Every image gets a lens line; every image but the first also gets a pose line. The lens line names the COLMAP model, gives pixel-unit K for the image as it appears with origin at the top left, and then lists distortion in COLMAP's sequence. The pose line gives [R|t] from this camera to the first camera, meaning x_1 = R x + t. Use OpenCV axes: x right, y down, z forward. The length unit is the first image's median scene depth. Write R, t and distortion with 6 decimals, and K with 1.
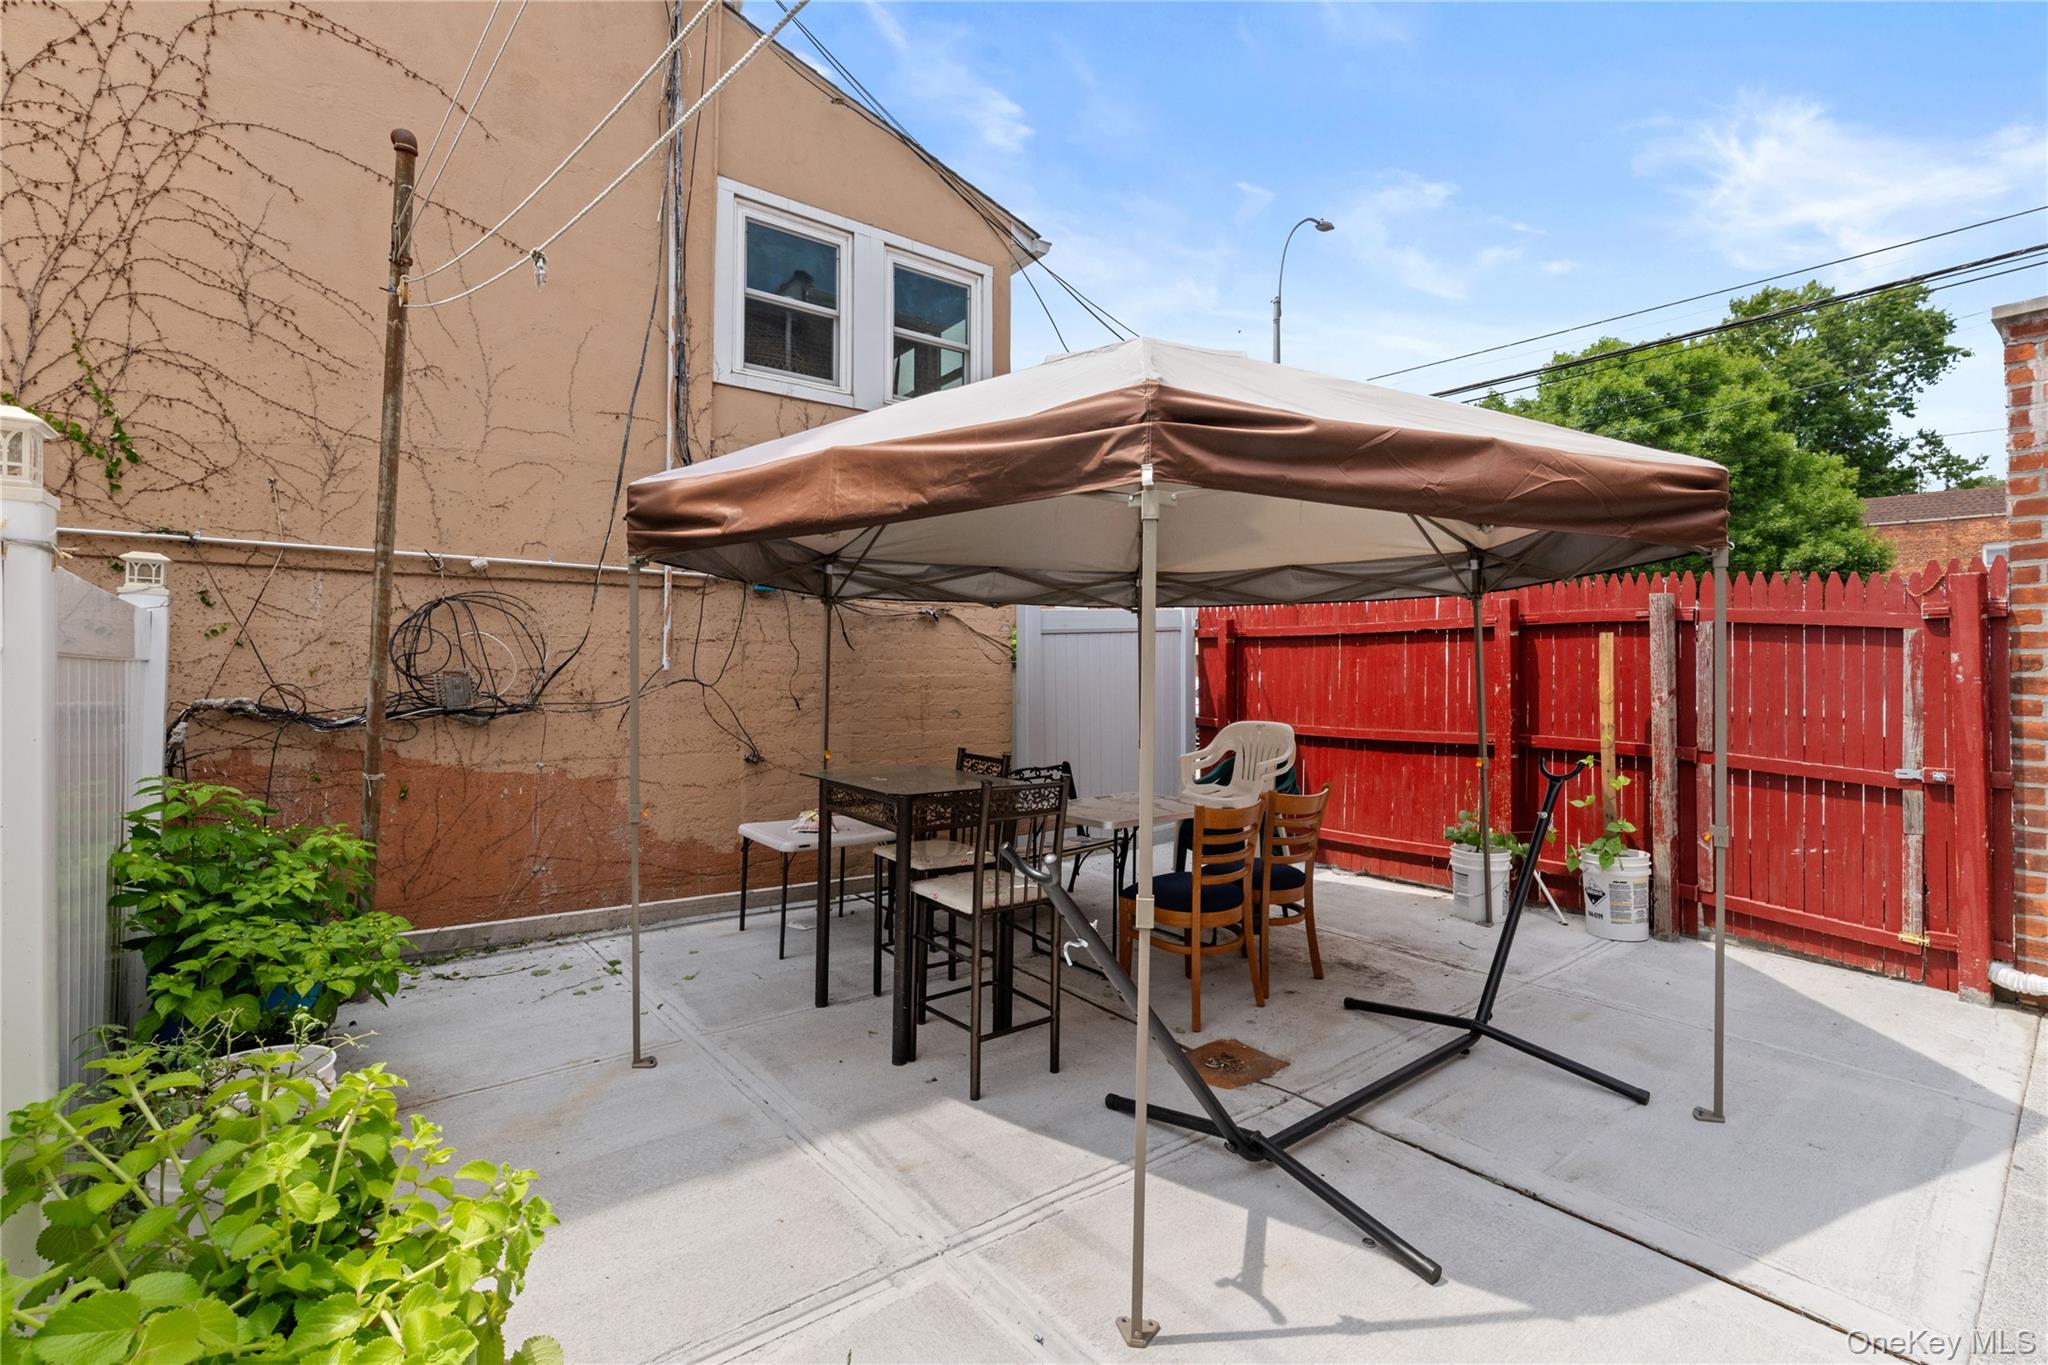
lens RADIAL K [[920.2, 0, 1028.6], [0, 920.2, 670.3], [0, 0, 1]] dist [0.002338, -0.000458]
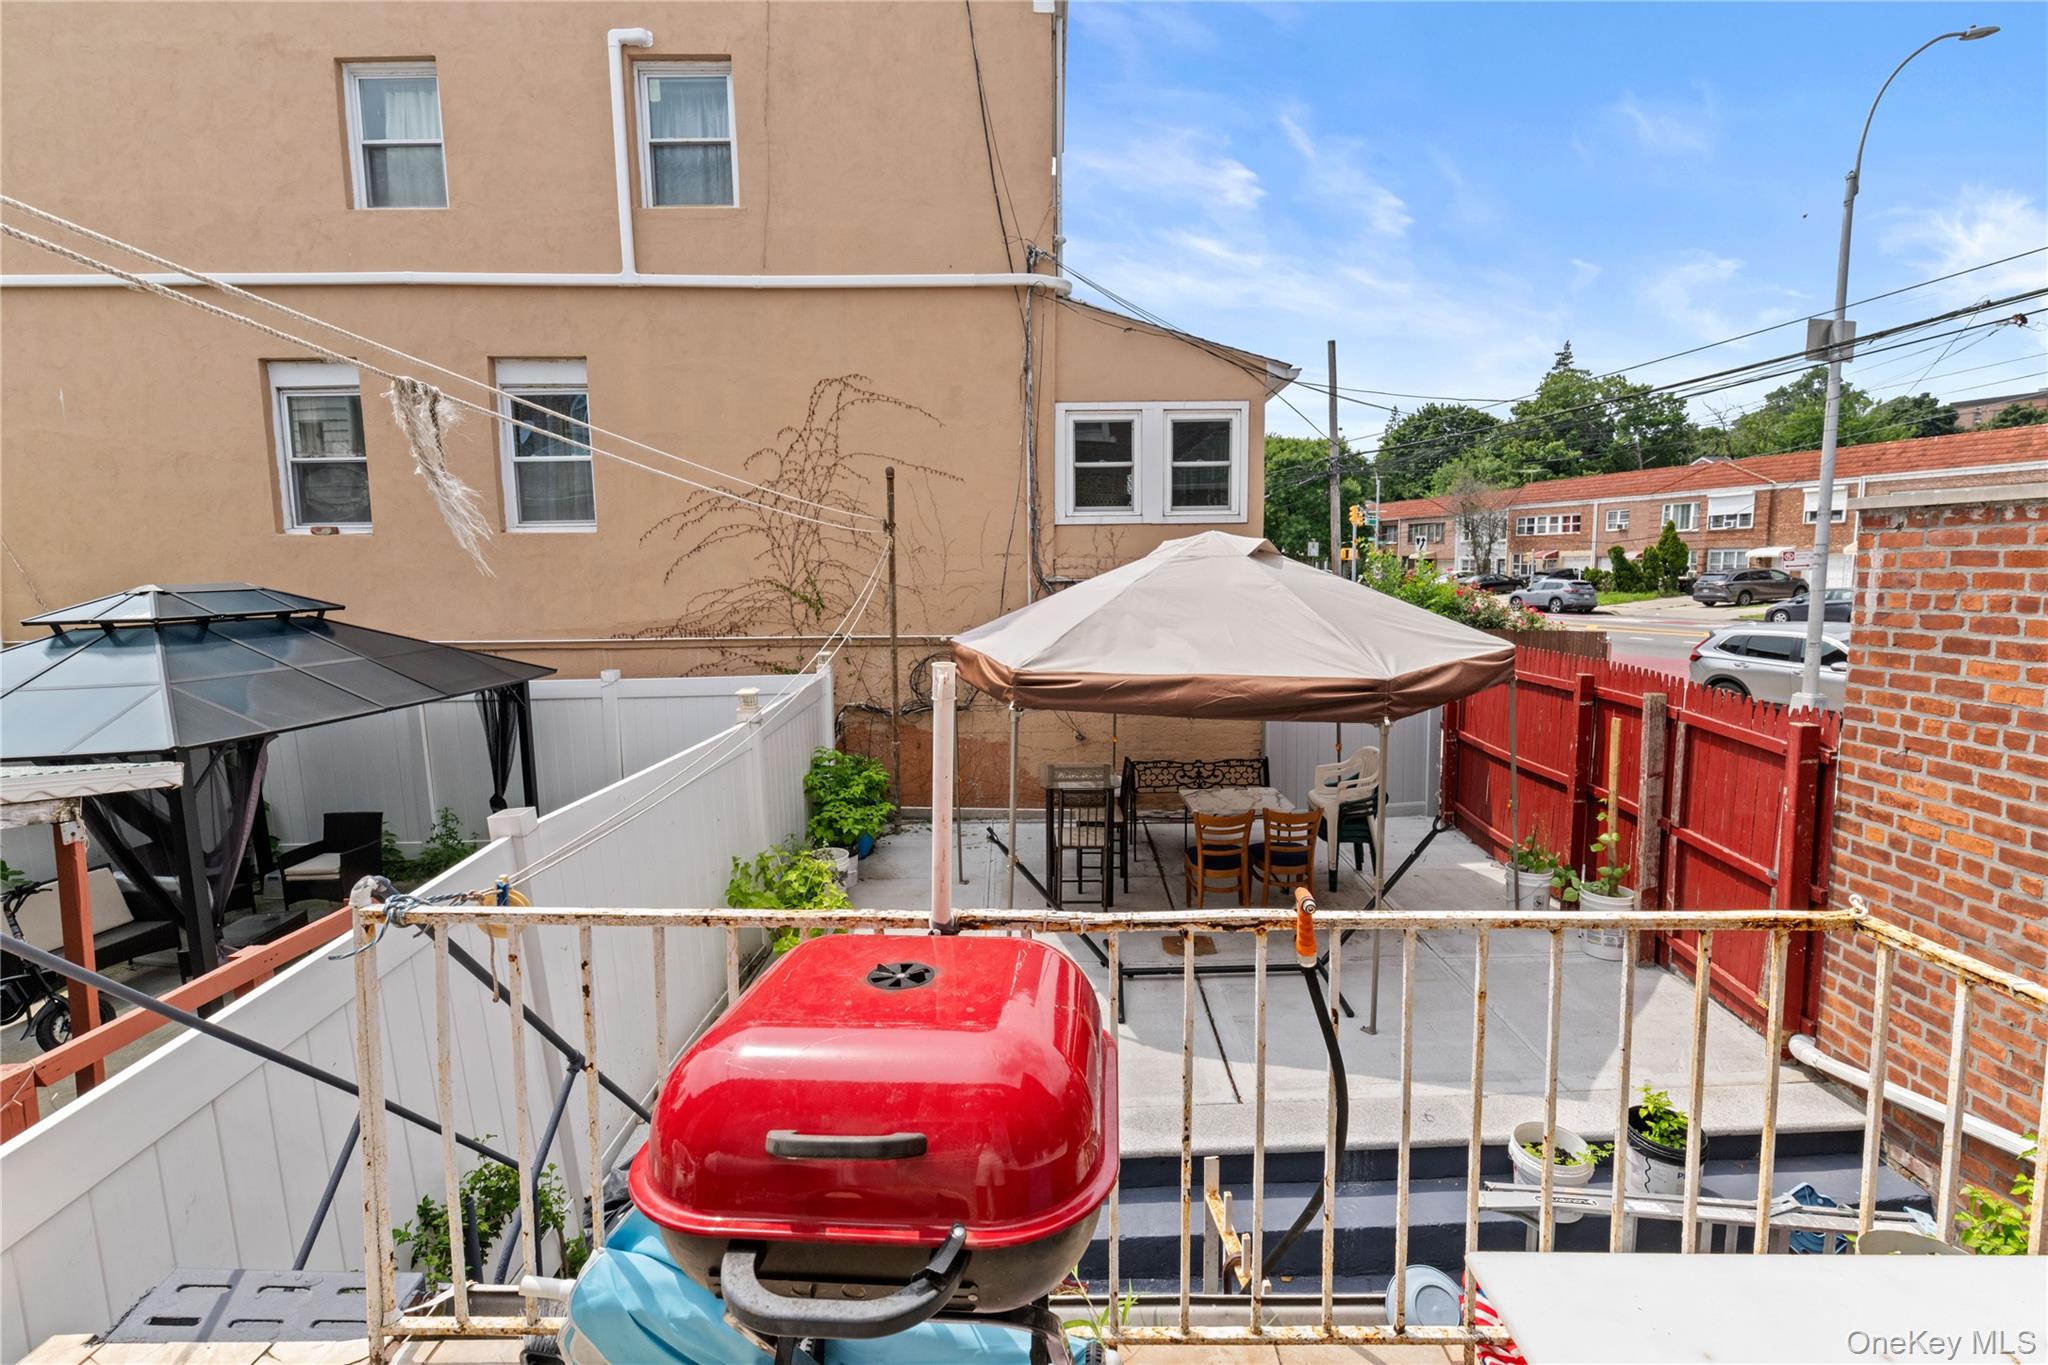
lens RADIAL K [[920.2, 0, 1025.2], [0, 920.2, 678.6], [0, 0, 1]] dist [0.002338, -0.000458]
pose [[0.774116, 0.068441, -0.629333, 0.953220], [0.021763, 0.990674, 0.134507, -0.335503], [0.632669, -0.117820, 0.765407, -0.535432]]
